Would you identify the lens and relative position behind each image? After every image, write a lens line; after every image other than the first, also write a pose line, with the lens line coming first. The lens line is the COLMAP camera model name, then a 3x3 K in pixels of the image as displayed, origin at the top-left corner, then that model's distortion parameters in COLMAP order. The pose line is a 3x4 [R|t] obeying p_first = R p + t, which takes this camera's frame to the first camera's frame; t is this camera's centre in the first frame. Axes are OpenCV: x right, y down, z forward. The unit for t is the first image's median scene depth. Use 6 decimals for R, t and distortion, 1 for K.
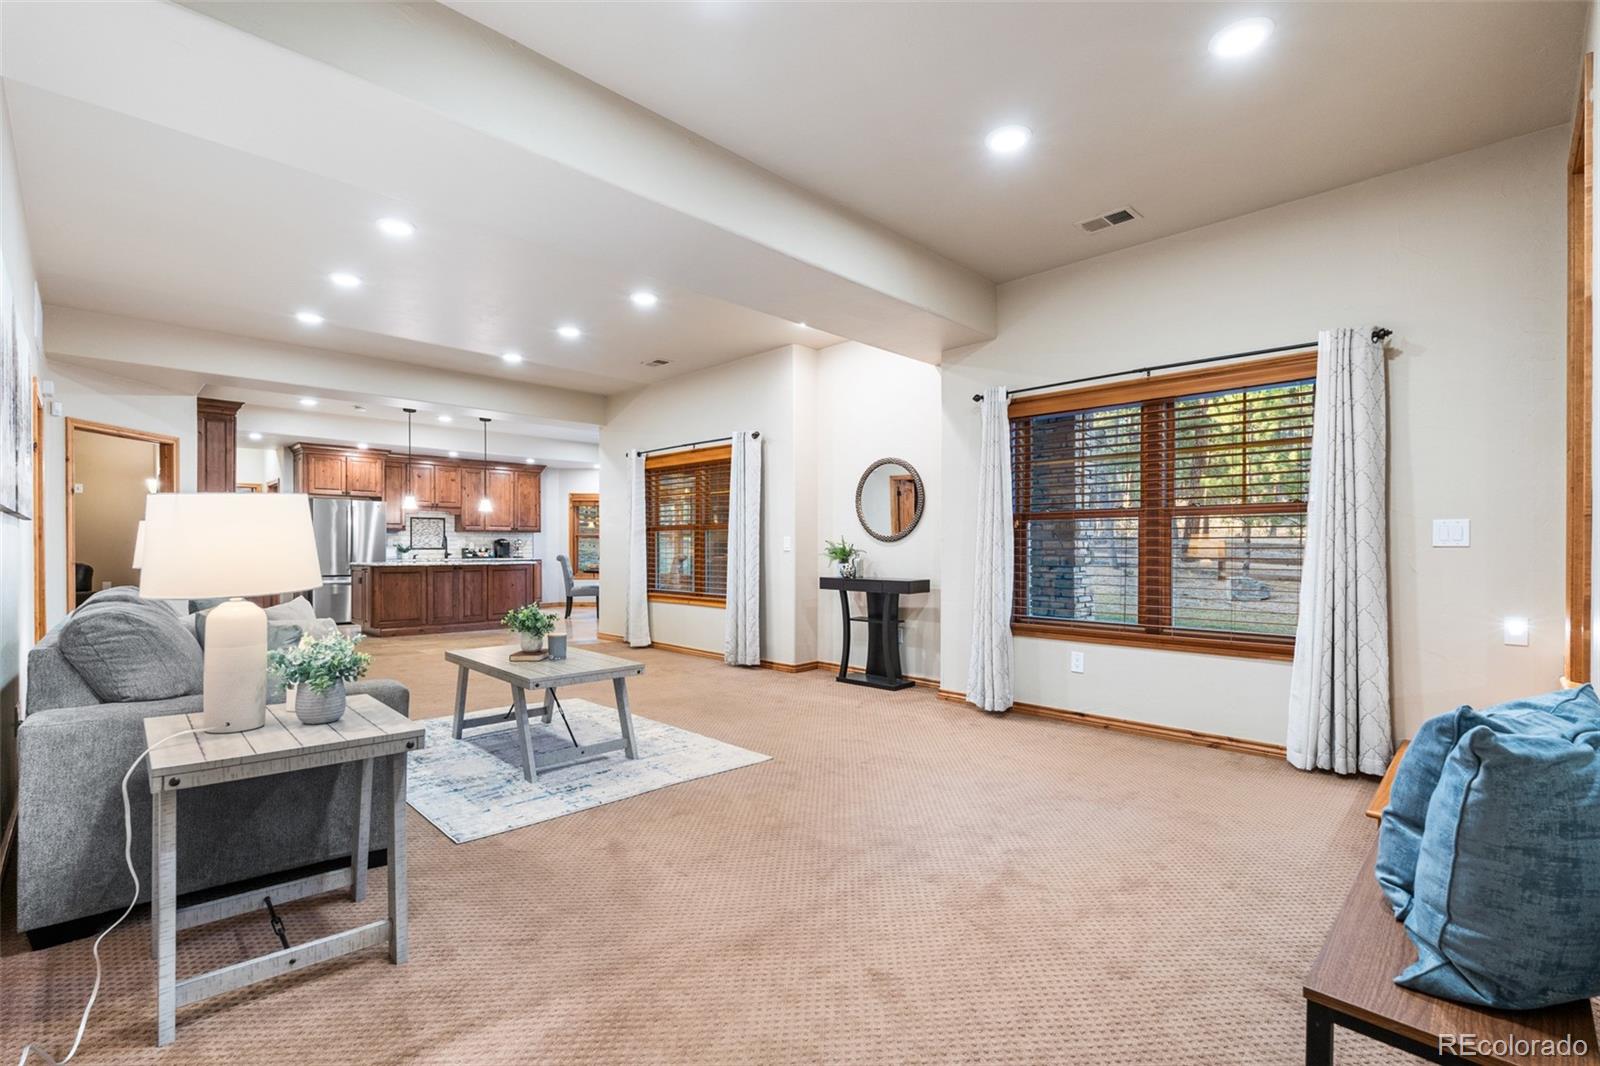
lens RADIAL K [[709.6, 0, 793.2], [0, 709.6, 558.8], [0, 0, 1]] dist [-0.000416, -0.000164]
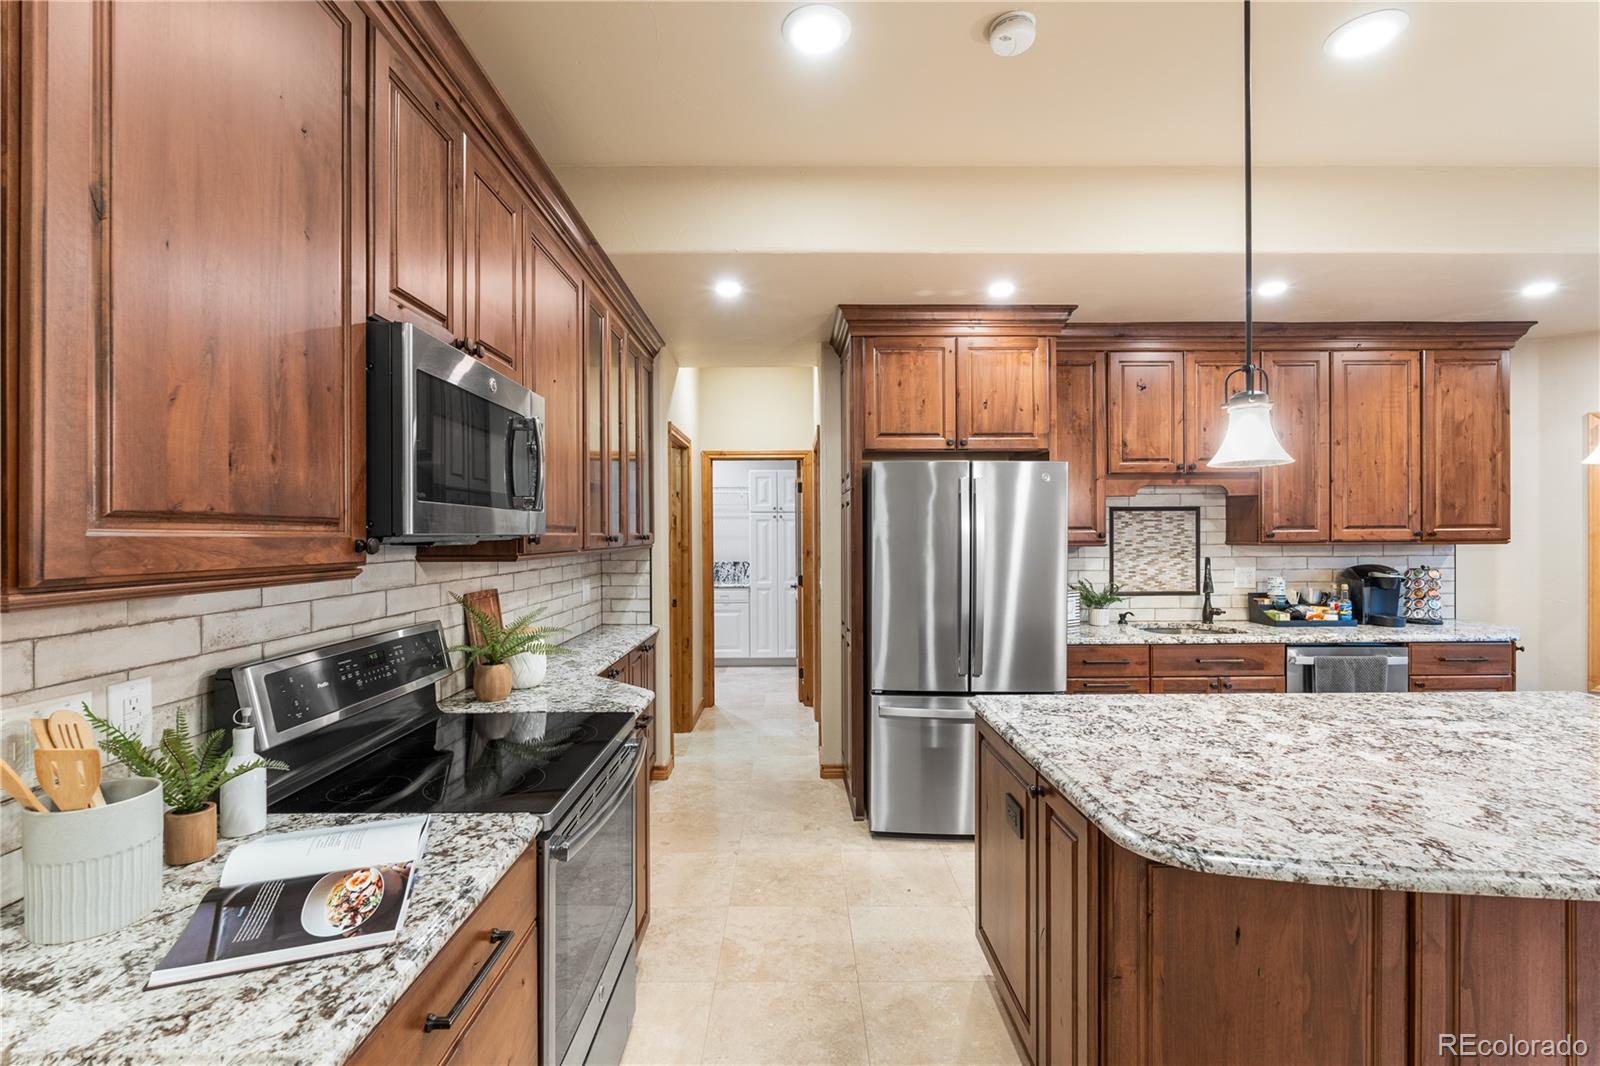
lens RADIAL K [[709.6, 0, 797.2], [0, 709.6, 537.3], [0, 0, 1]] dist [-0.000416, -0.000164]
pose [[0.711315, -0.005790, -0.702849, -0.388110], [-0.005374, 0.999892, -0.013676, -0.036292], [0.702852, 0.013505, 0.711208, 0.614273]]
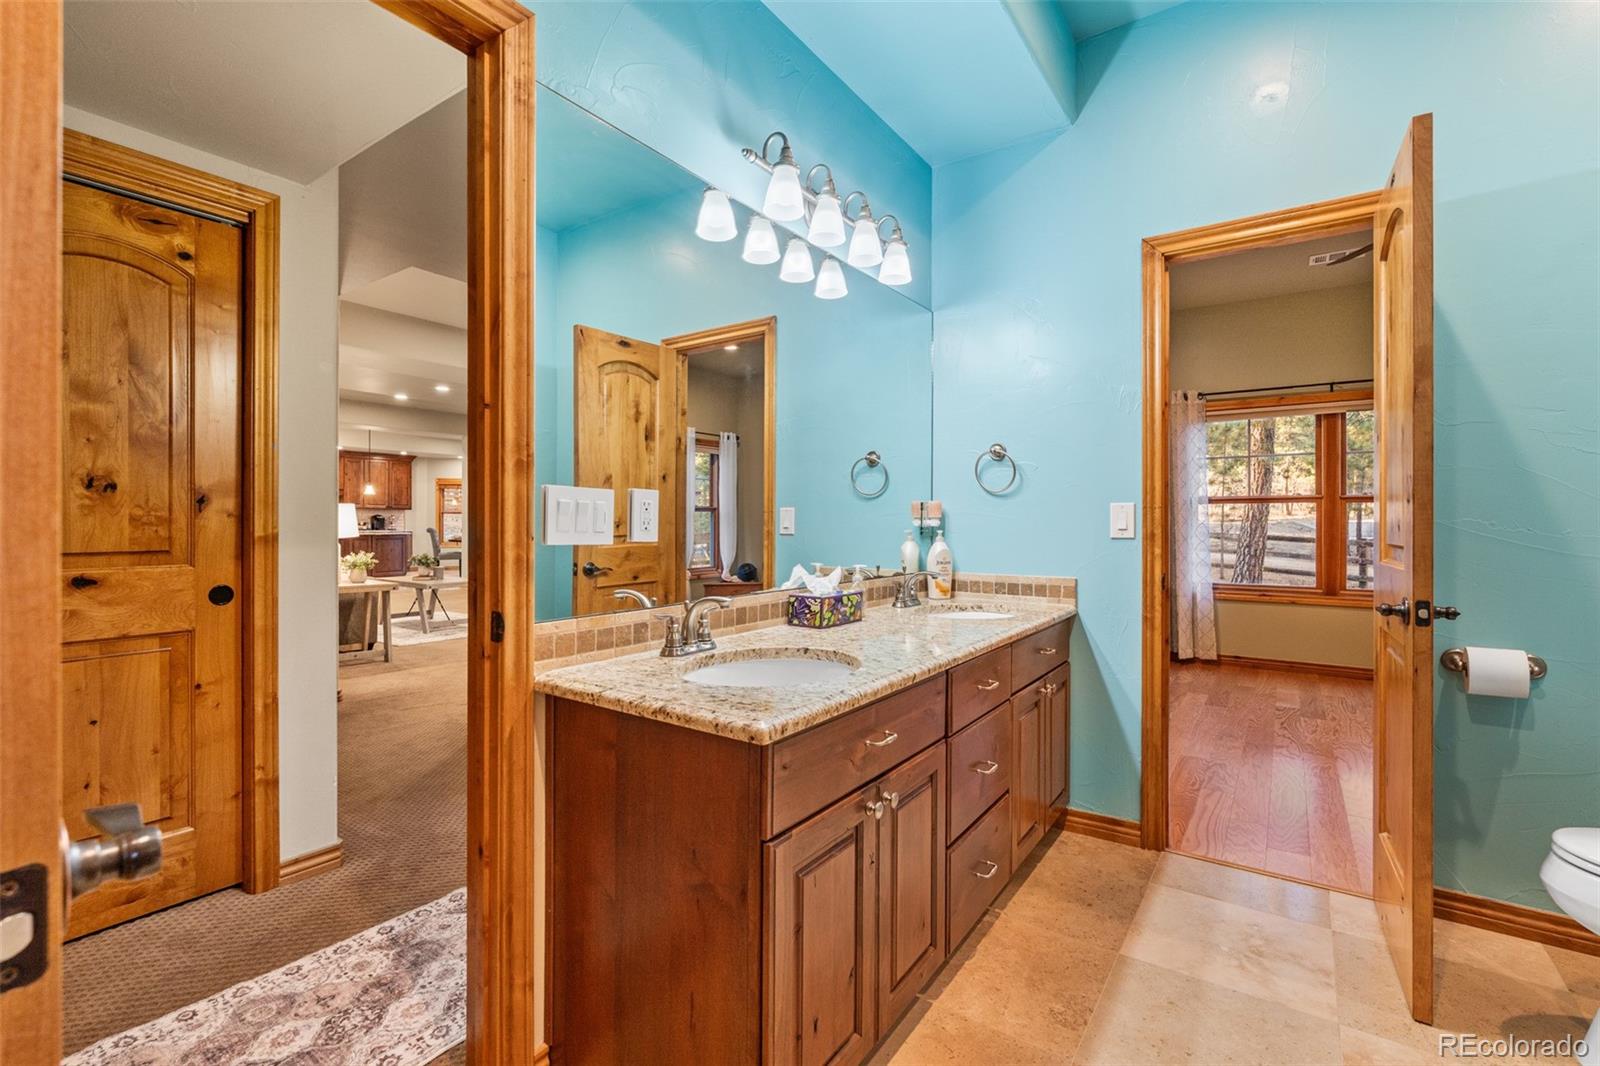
lens RADIAL K [[709.6, 0, 793.7], [0, 709.6, 519.8], [0, 0, 1]] dist [-0.000416, -0.000164]
pose [[0.985346, -0.006439, 0.170446, 0.098569], [0.009278, 0.999831, -0.015866, 0.007343], [-0.170315, 0.017215, 0.985239, -0.362567]]
